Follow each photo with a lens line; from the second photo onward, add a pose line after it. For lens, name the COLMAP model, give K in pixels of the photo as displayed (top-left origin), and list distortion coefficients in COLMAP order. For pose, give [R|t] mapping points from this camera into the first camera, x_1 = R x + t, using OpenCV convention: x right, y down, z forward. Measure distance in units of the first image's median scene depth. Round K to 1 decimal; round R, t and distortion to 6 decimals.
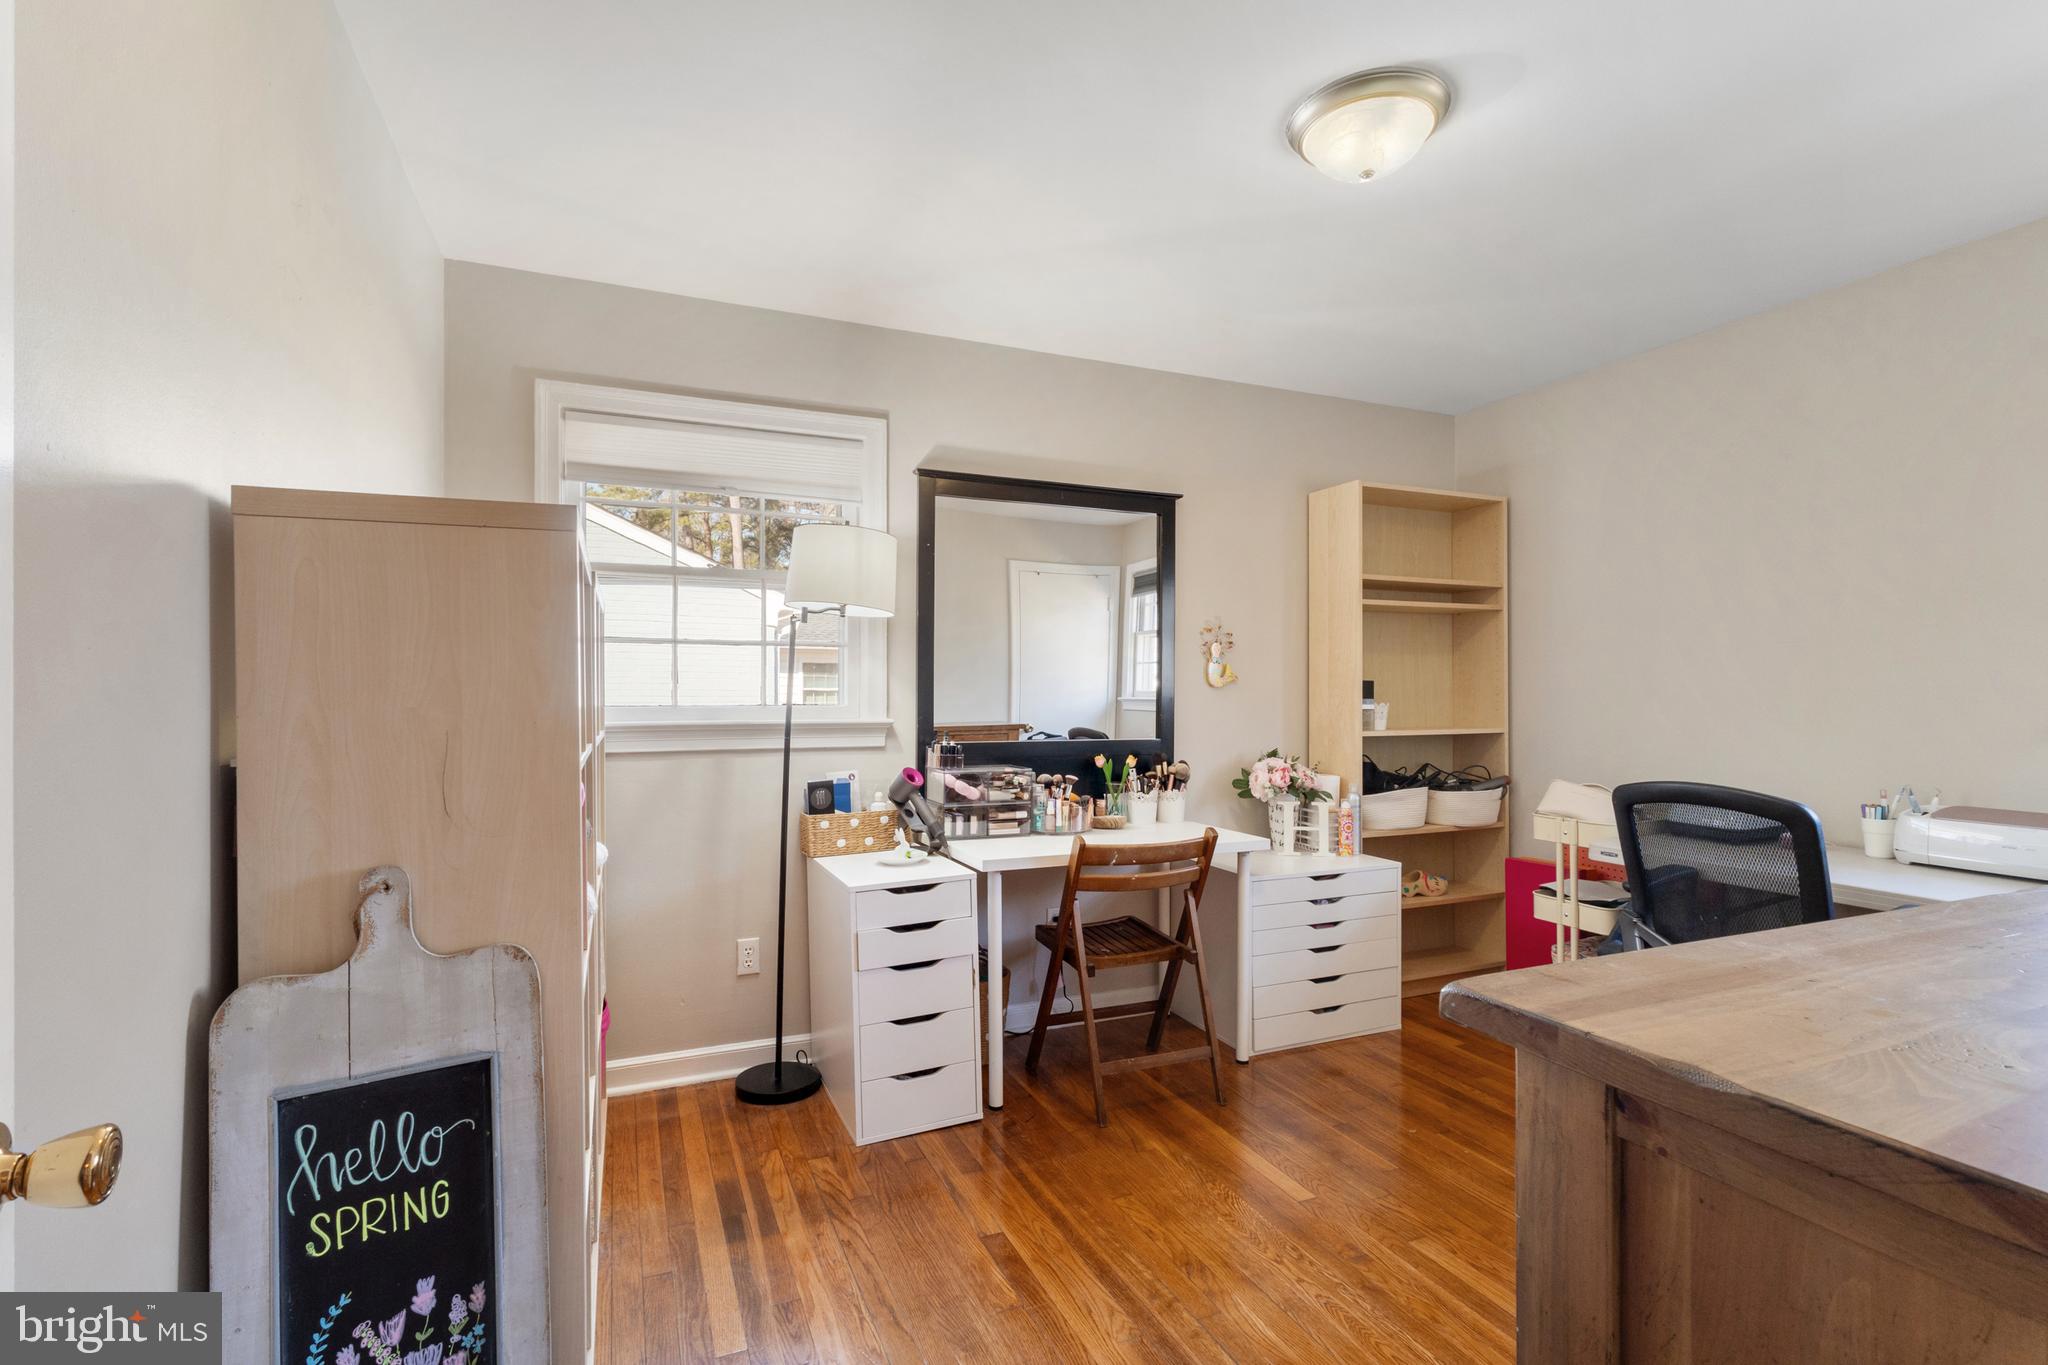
lens RADIAL K [[951.2, 0, 1026.1], [0, 951.2, 686.6], [0, 0, 1]] dist [0.008813, 0.001105]
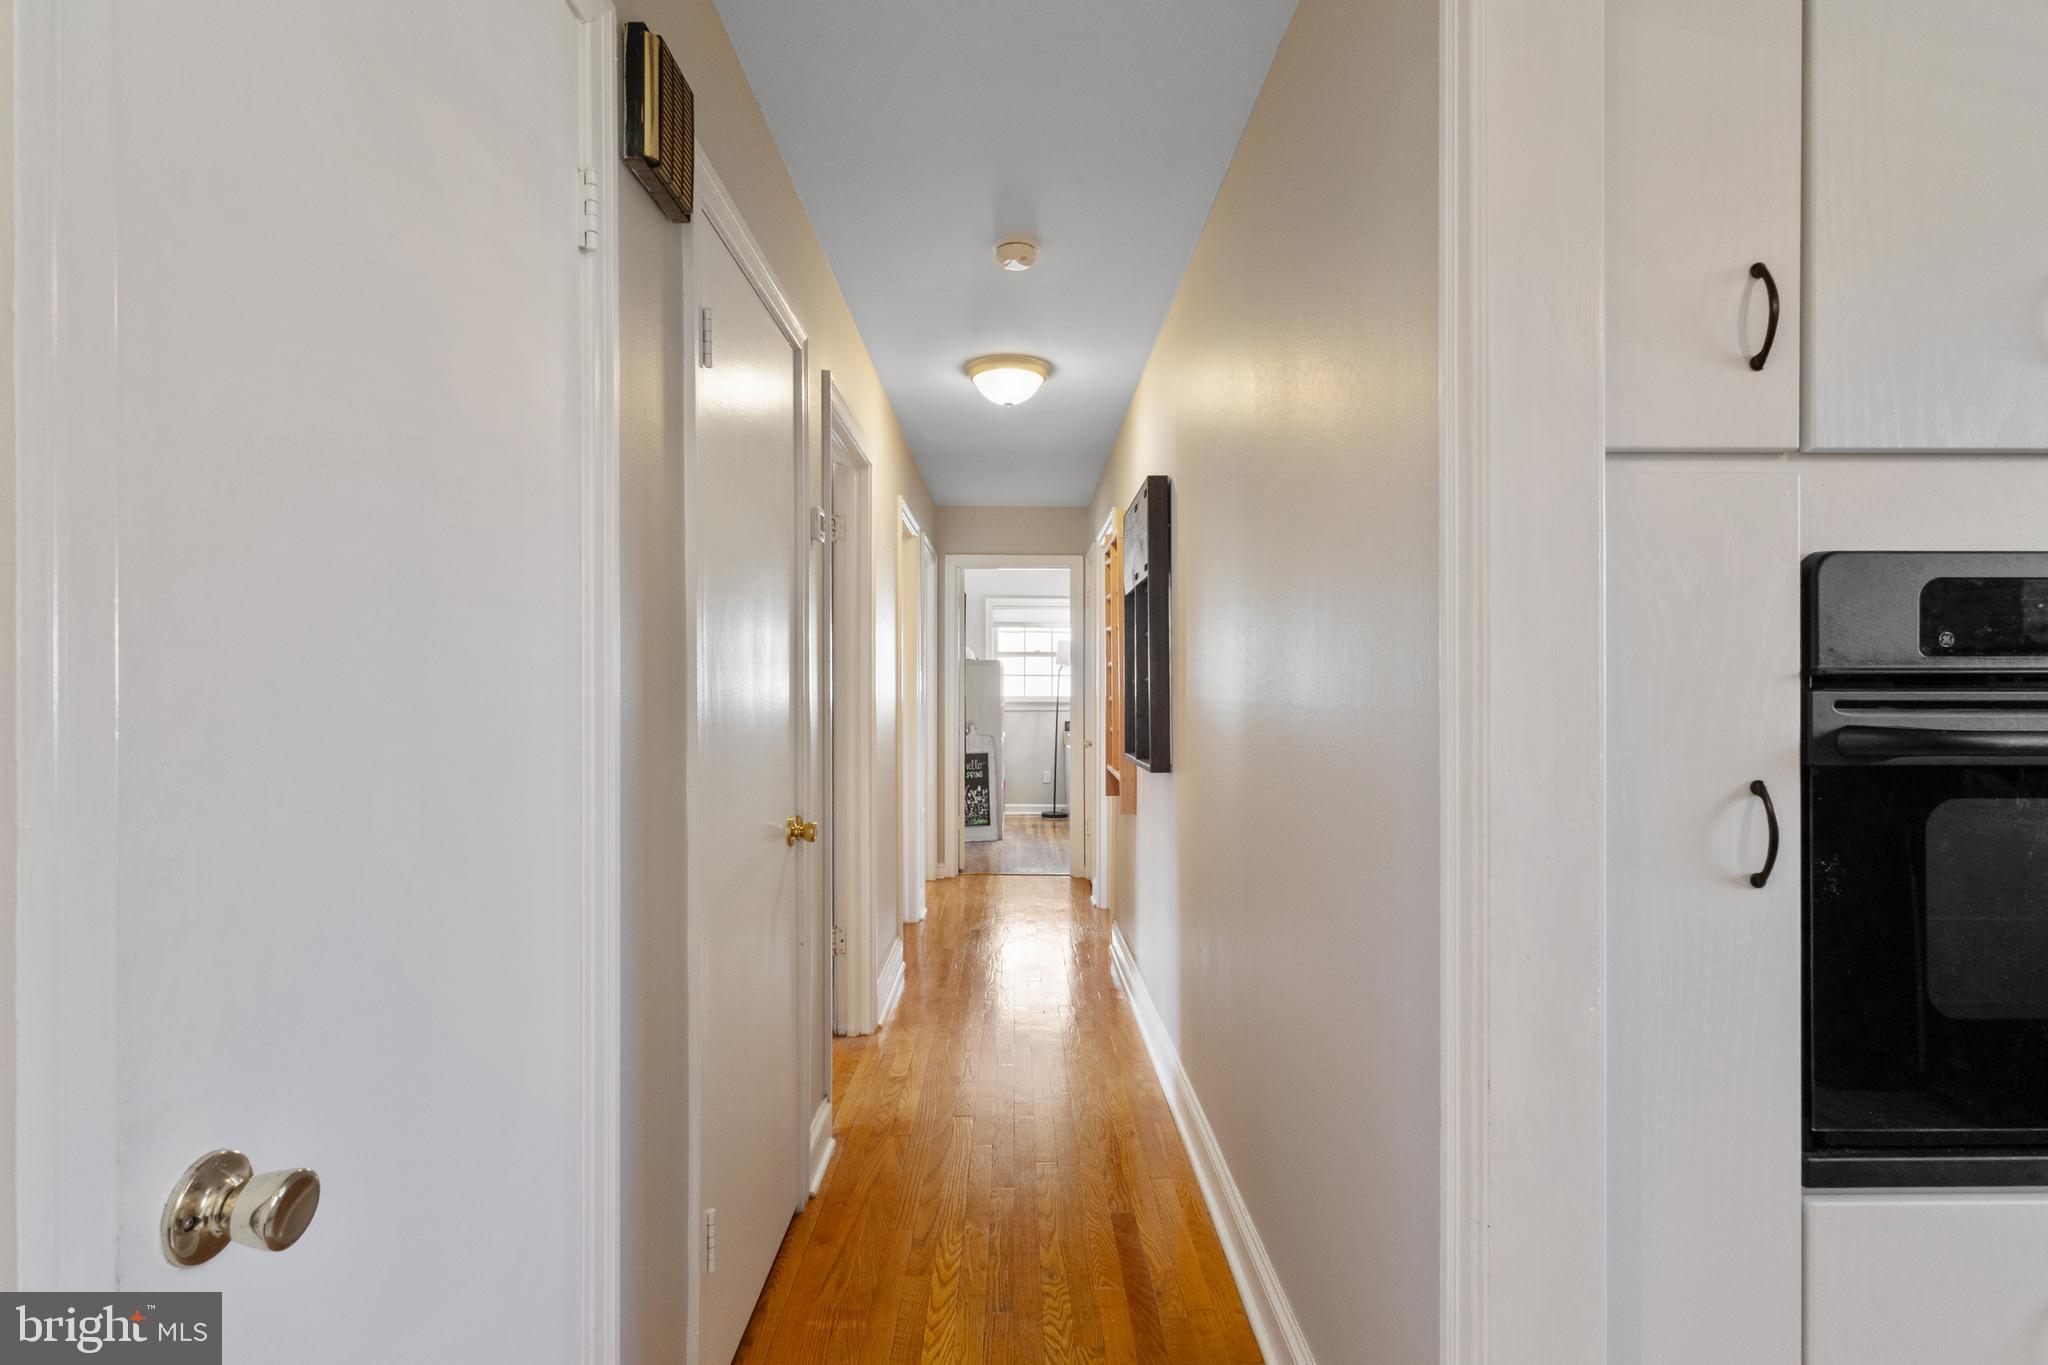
lens RADIAL K [[951.2, 0, 1026.1], [0, 951.2, 685.3], [0, 0, 1]] dist [0.008813, 0.001105]
pose [[0.926474, 0.005535, -0.376318, 0.882561], [-0.003097, 0.999970, 0.007083, -0.039813], [0.376346, -0.005397, 0.926464, -2.053467]]
